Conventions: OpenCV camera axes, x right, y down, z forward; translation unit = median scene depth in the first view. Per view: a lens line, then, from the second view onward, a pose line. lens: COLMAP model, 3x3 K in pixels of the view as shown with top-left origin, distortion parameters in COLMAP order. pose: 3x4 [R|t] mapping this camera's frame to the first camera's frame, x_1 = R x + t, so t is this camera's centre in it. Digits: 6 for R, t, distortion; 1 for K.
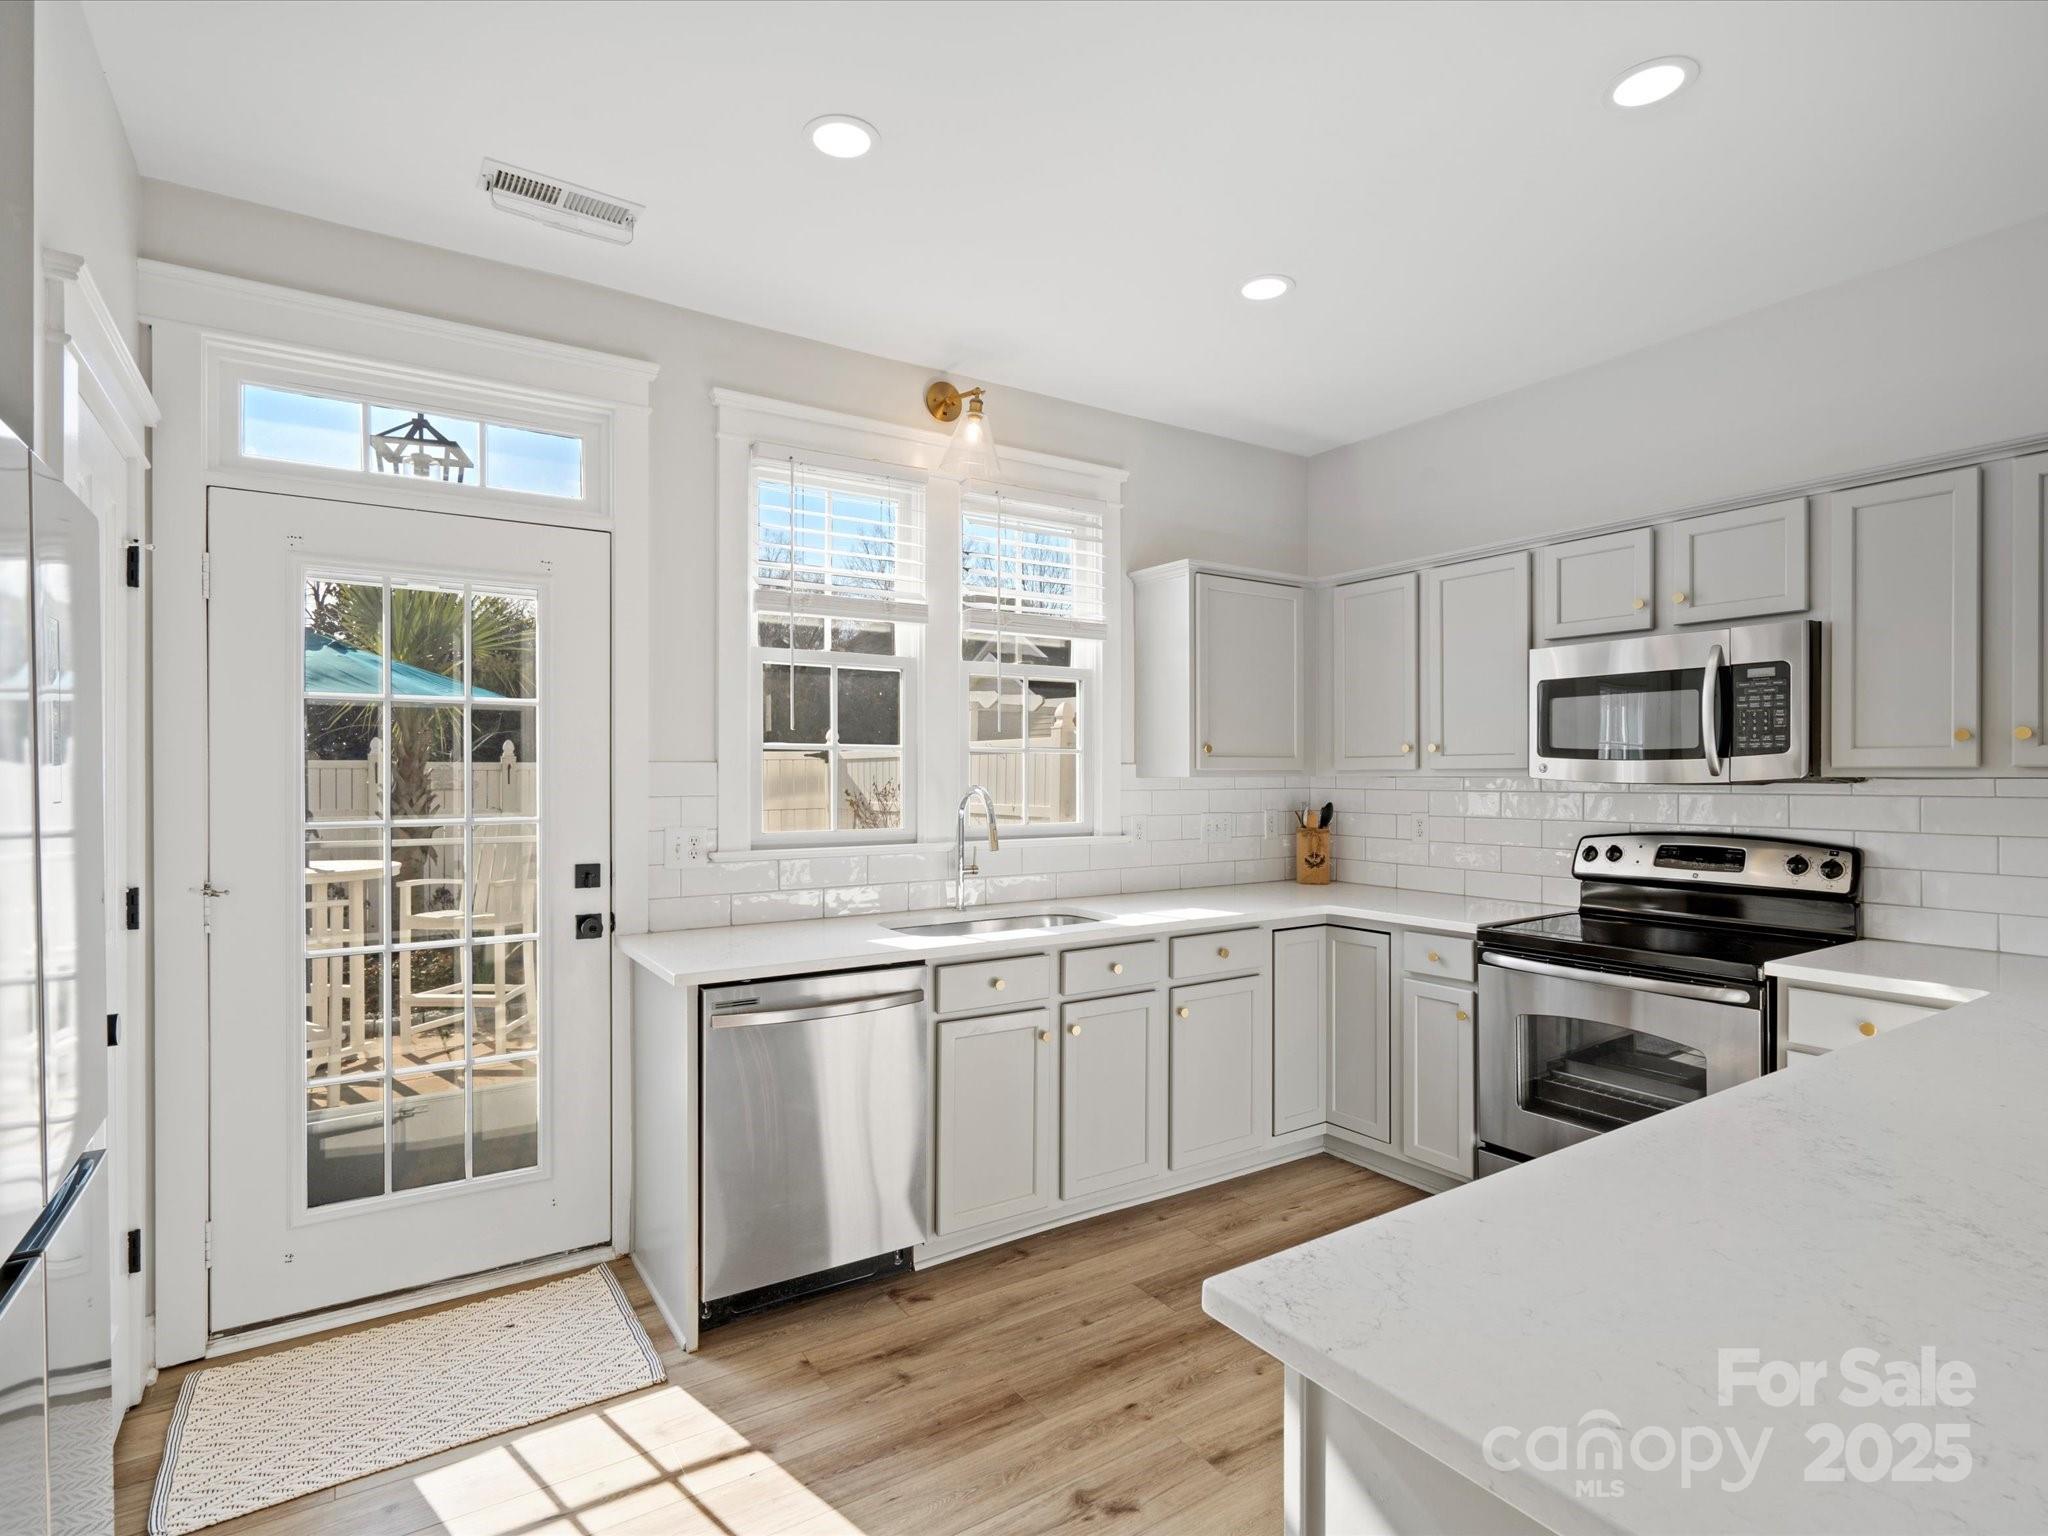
lens RADIAL K [[1018.5, 0, 1027.1], [0, 1018.5, 771.5], [0, 0, 1]] dist [-0.003023, -0.004754]
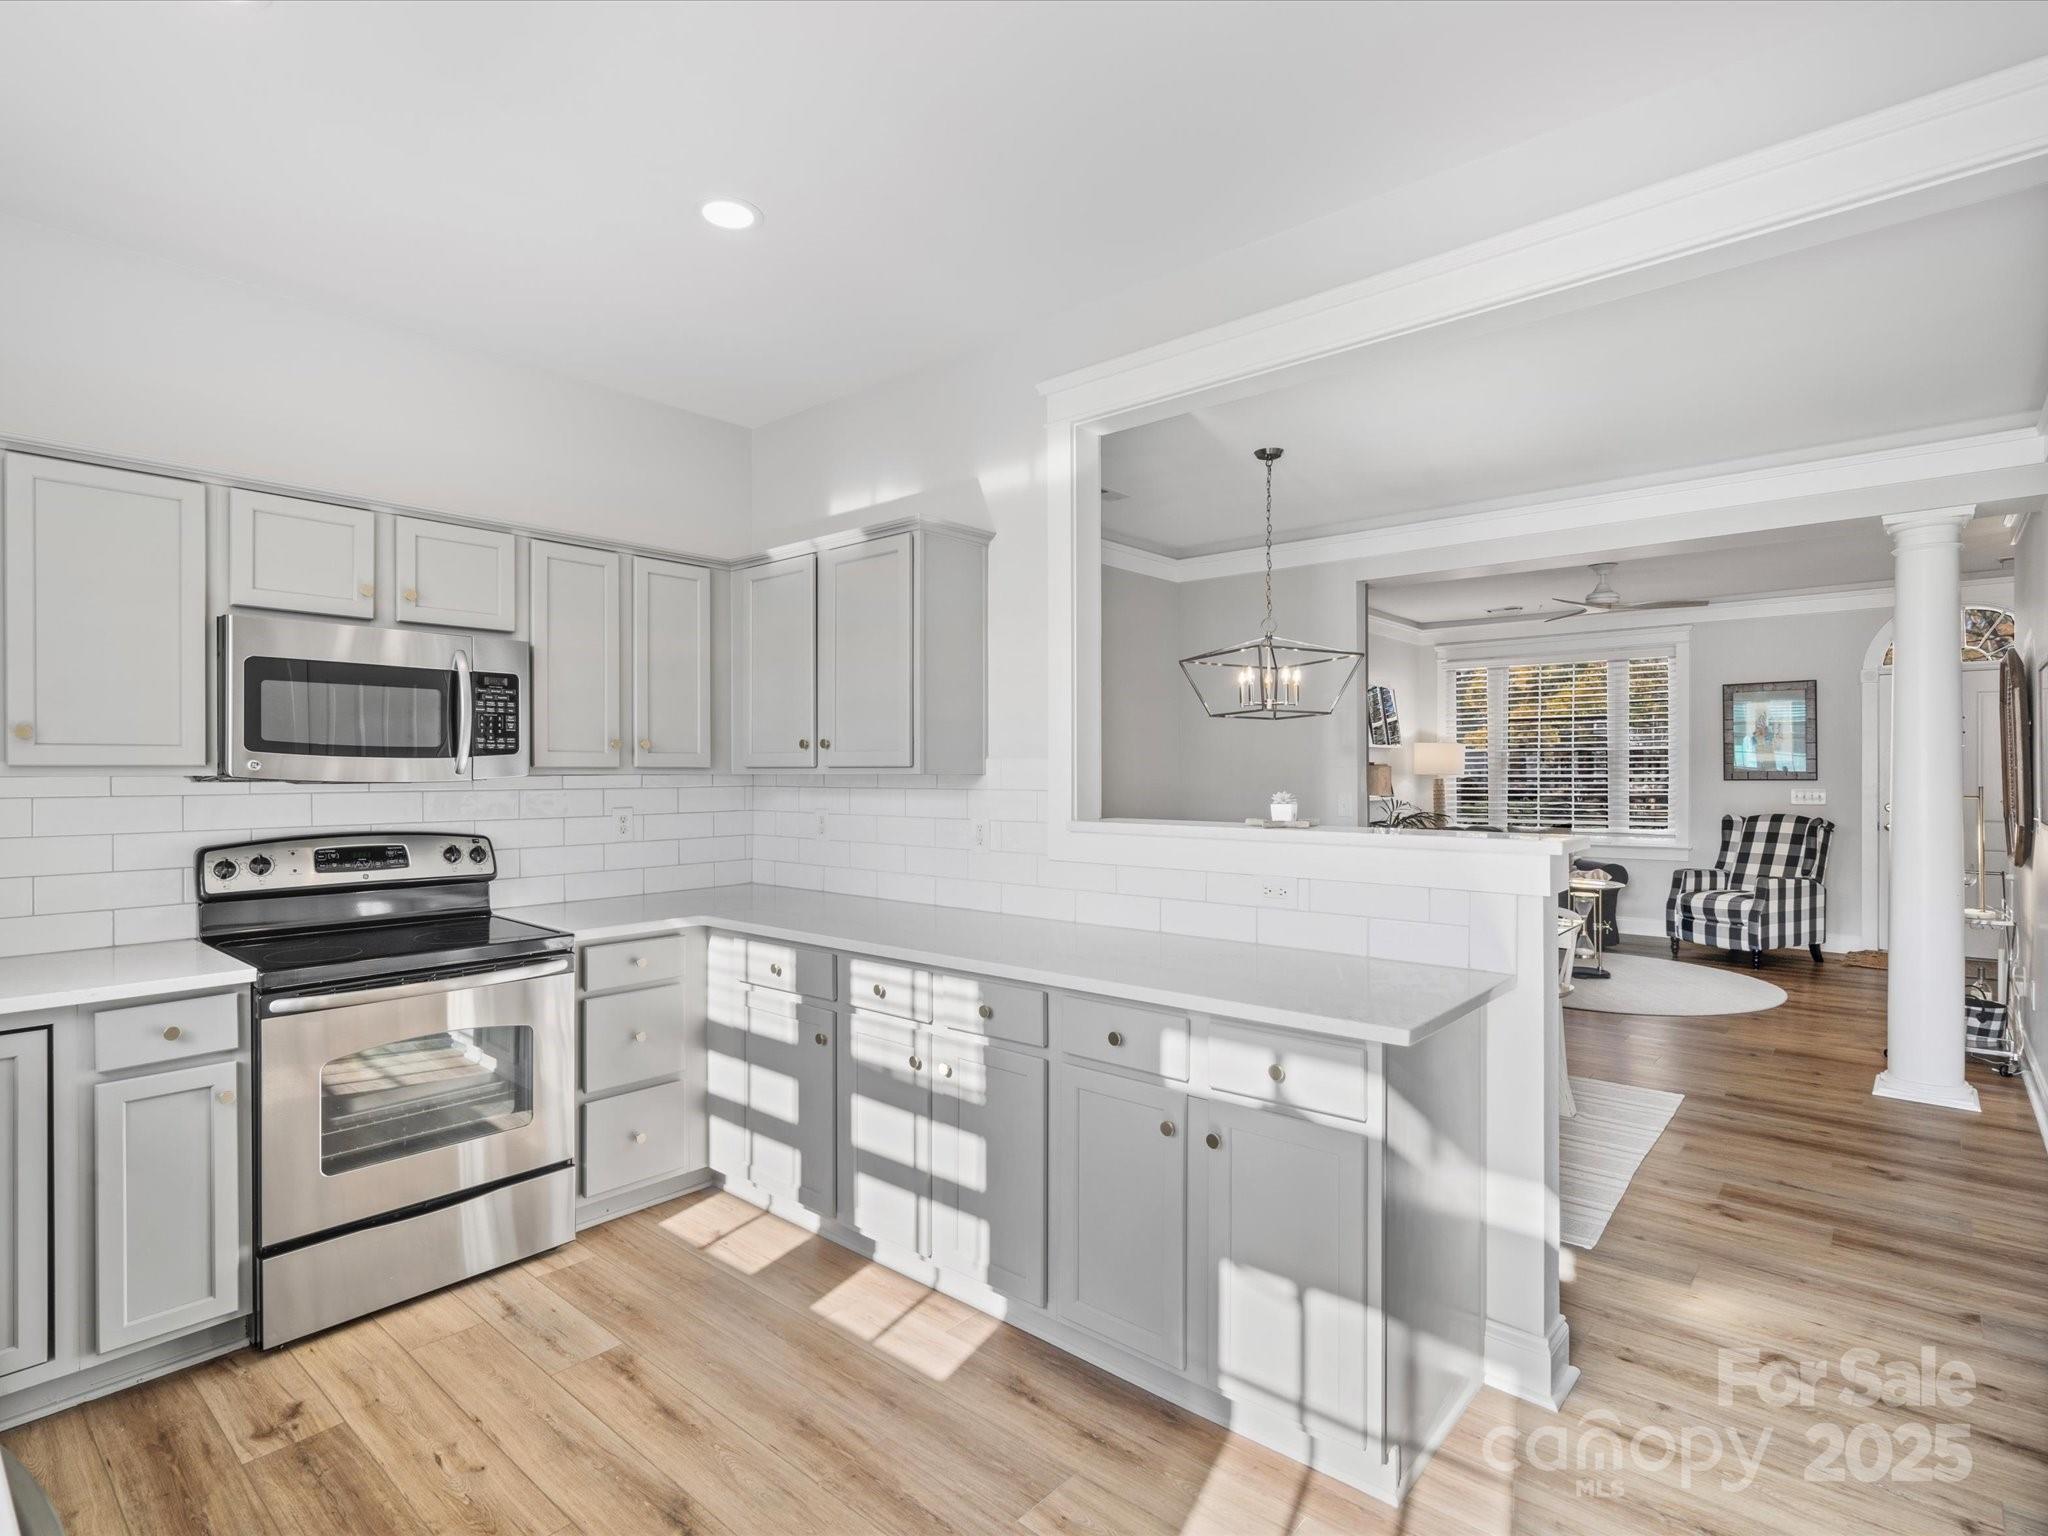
lens RADIAL K [[1018.5, 0, 1007.9], [0, 1018.5, 768.8], [0, 0, 1]] dist [-0.003023, -0.004754]
pose [[-0.269688, 0.005771, 0.962930, -0.436964], [0.001410, 0.999983, -0.005598, 0.005111], [-0.962947, -0.000152, -0.269692, 0.651832]]
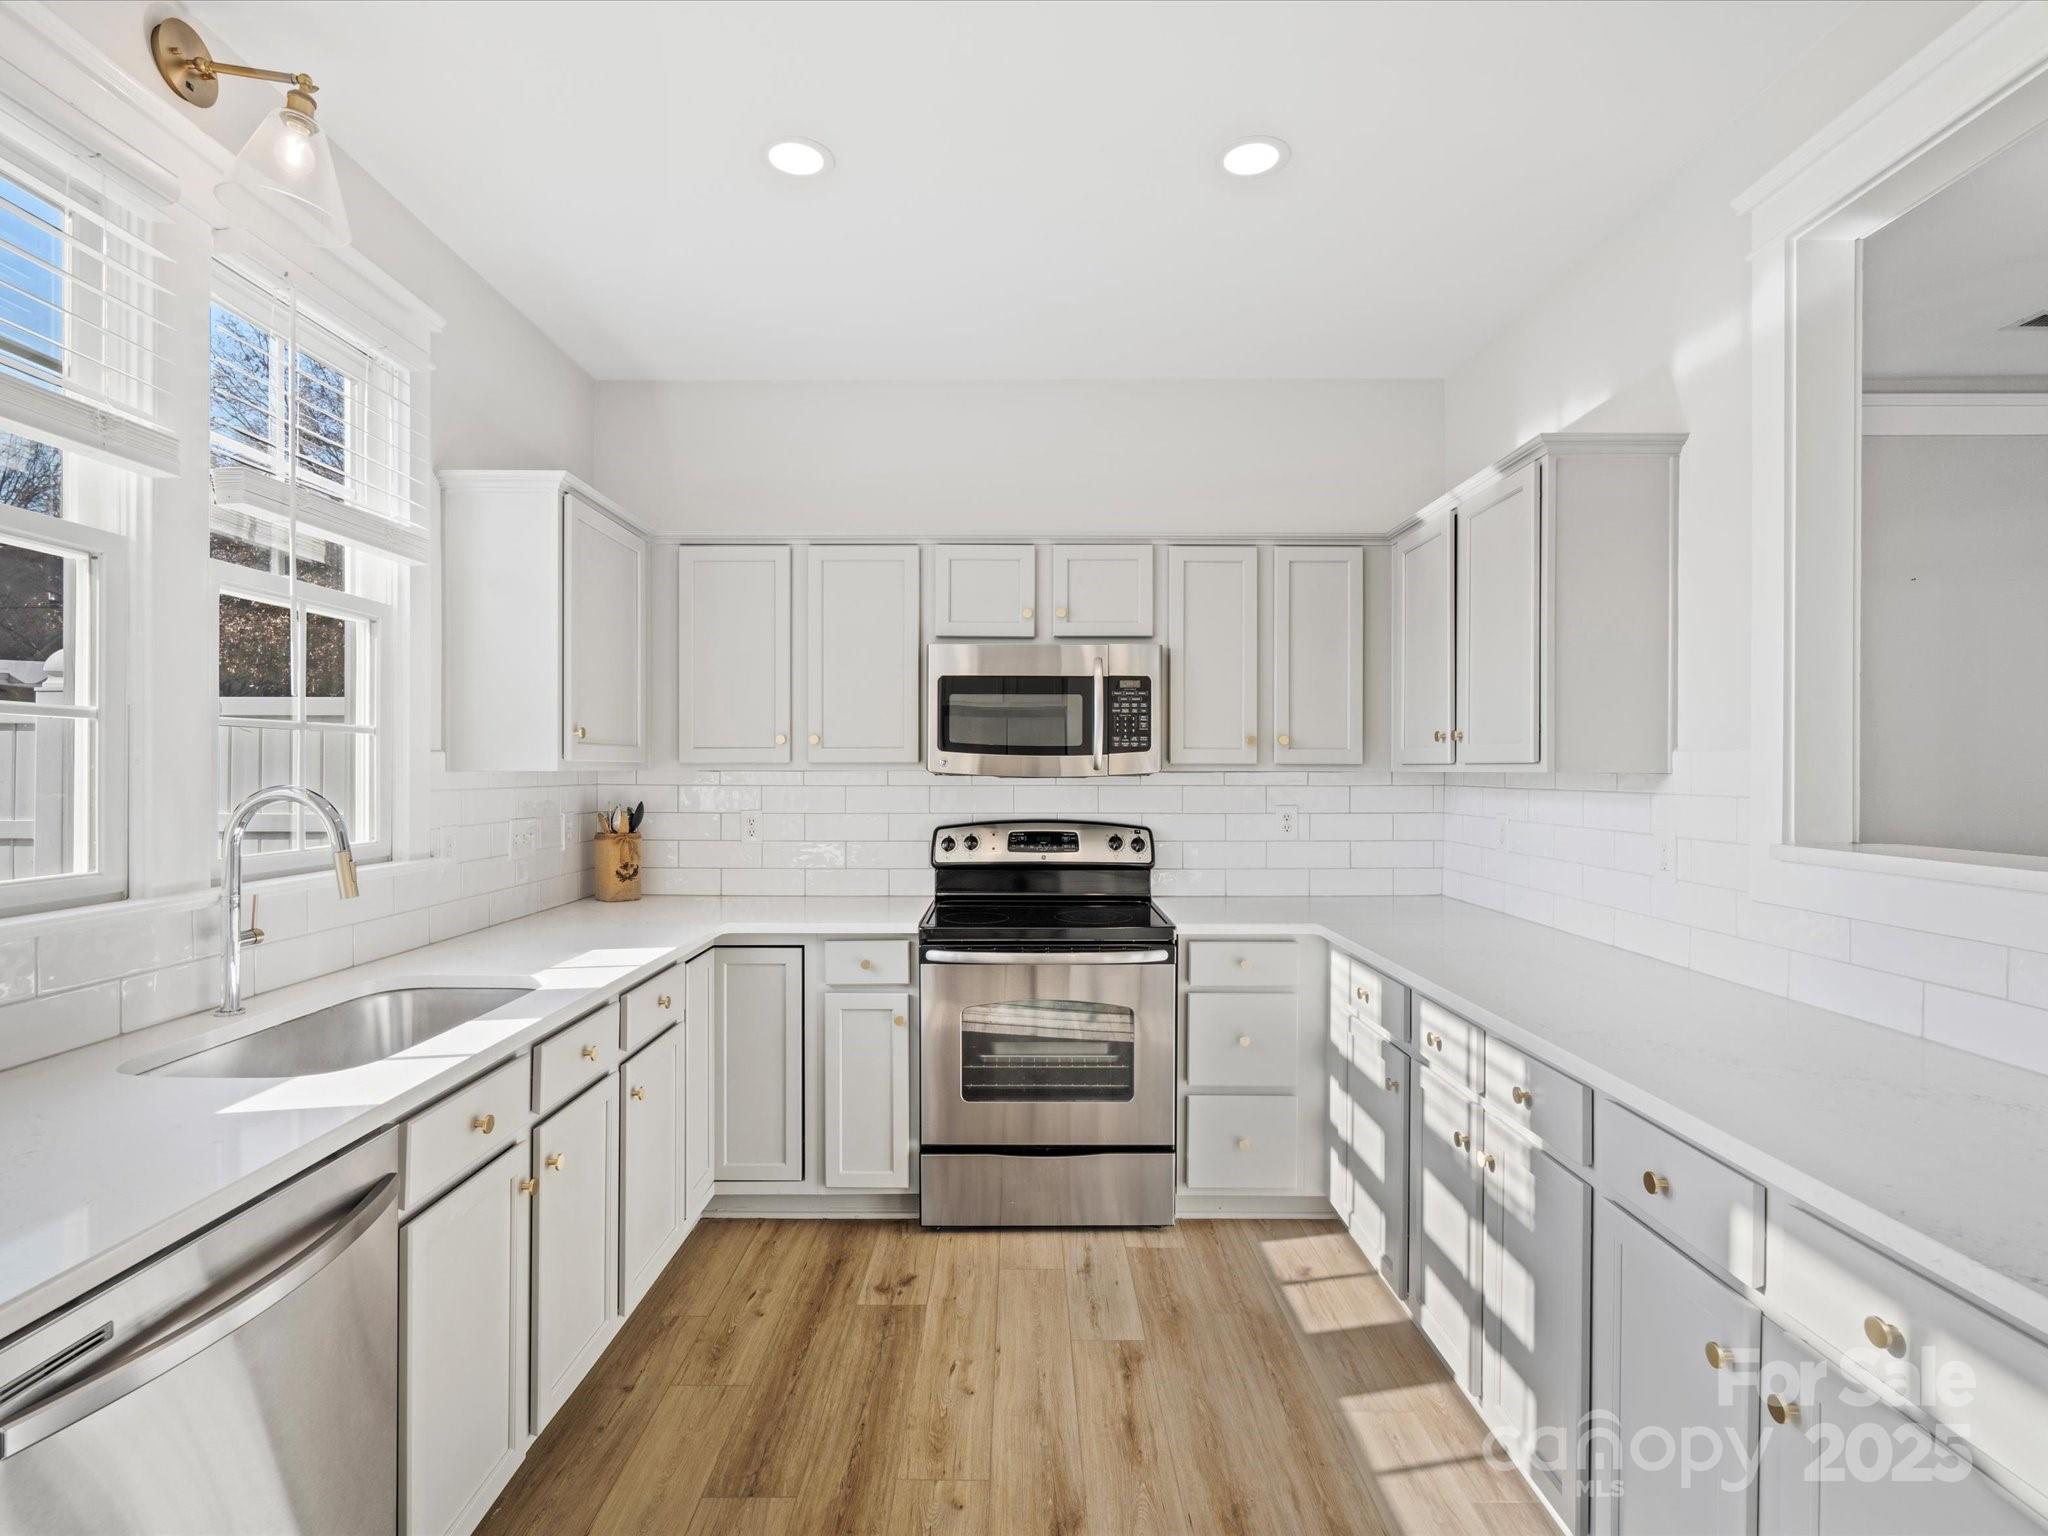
lens RADIAL K [[1018.5, 0, 1005.6], [0, 1018.5, 773.3], [0, 0, 1]] dist [-0.003023, -0.004754]
pose [[0.559326, 0.000050, 0.828947, -0.309146], [-0.004792, 0.999983, 0.003174, 0.004237], [-0.828934, -0.005748, 0.559317, 0.383719]]
